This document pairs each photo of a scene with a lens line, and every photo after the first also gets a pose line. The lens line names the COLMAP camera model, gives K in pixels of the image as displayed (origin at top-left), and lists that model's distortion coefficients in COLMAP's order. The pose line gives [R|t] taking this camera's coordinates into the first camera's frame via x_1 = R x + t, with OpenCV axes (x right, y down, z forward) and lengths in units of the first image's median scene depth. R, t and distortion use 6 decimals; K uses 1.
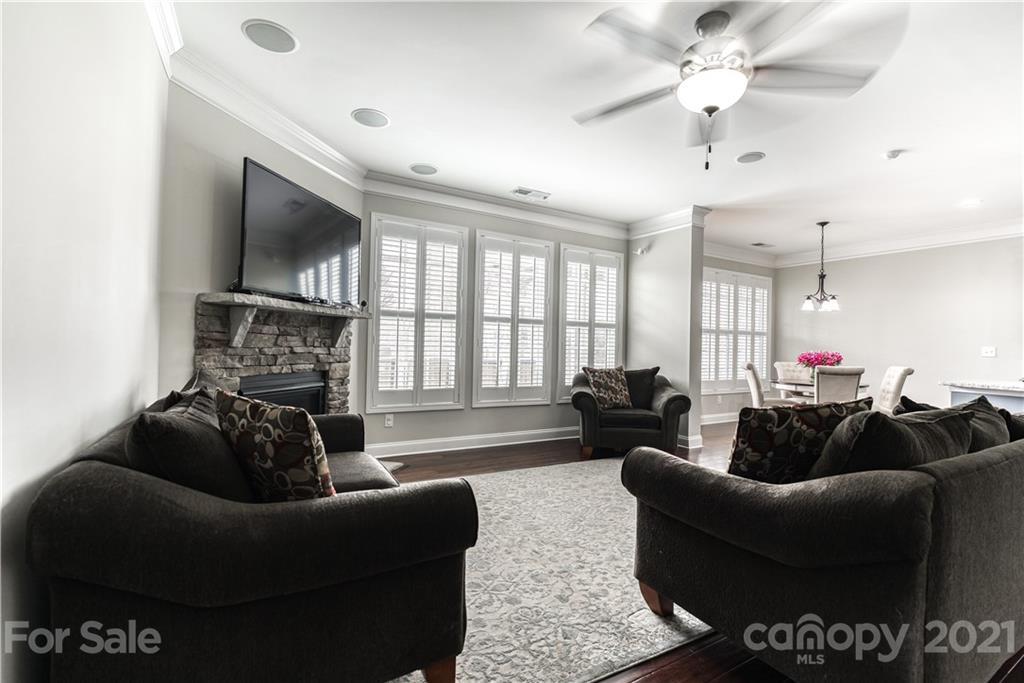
lens RADIAL K [[456.1, 0, 506.7], [0, 456.1, 344.8], [0, 0, 1]] dist [-0.016800, 0.000520]
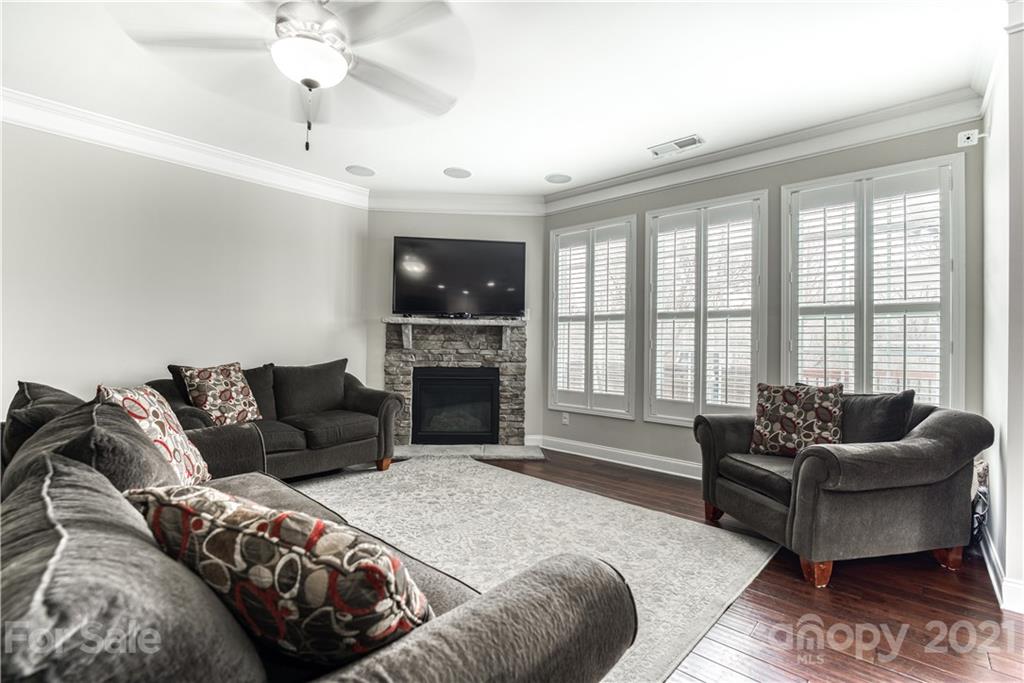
lens RADIAL K [[456.1, 0, 519.6], [0, 456.1, 342.7], [0, 0, 1]] dist [-0.016800, 0.000520]
pose [[0.325410, -0.021220, -0.945335, 0.704535], [-0.002573, 0.999725, -0.023327, 0.013162], [0.945569, 0.010023, 0.325266, 0.532809]]
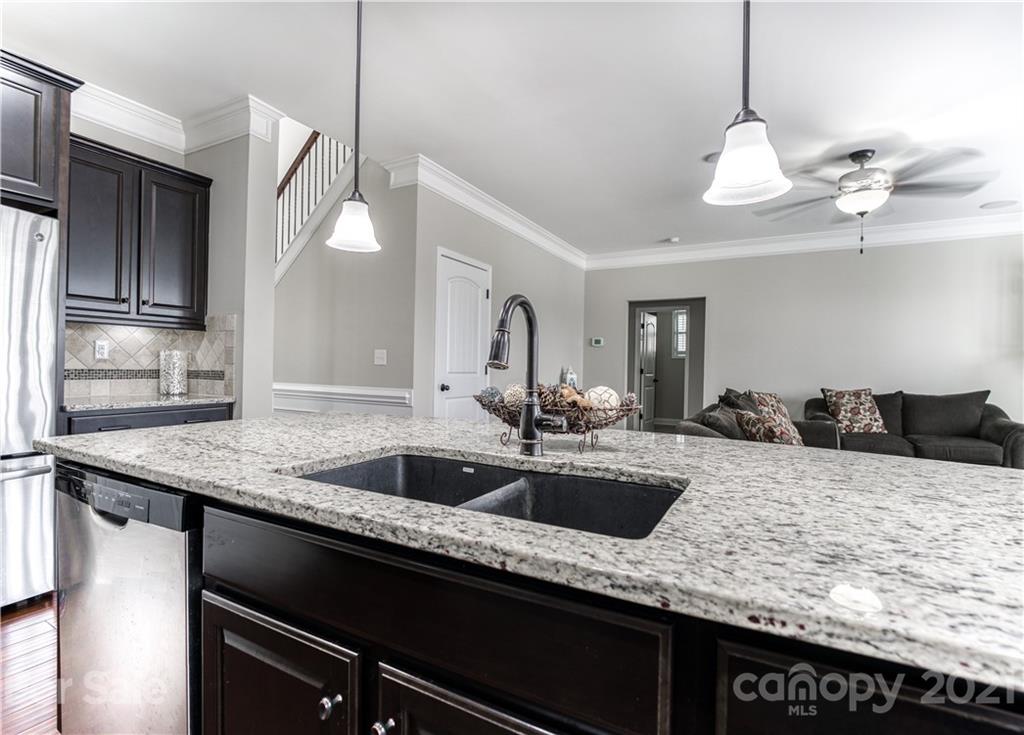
lens RADIAL K [[487.4, 0, 516.0], [0, 487.4, 364.8], [0, 0, 1]] dist [-0.005196, -0.000591]
pose [[-0.839894, -0.033052, -0.541744, 0.939250], [-0.029946, 0.999446, -0.014548, 0.015287], [0.541924, 0.004004, -0.840418, 0.710116]]
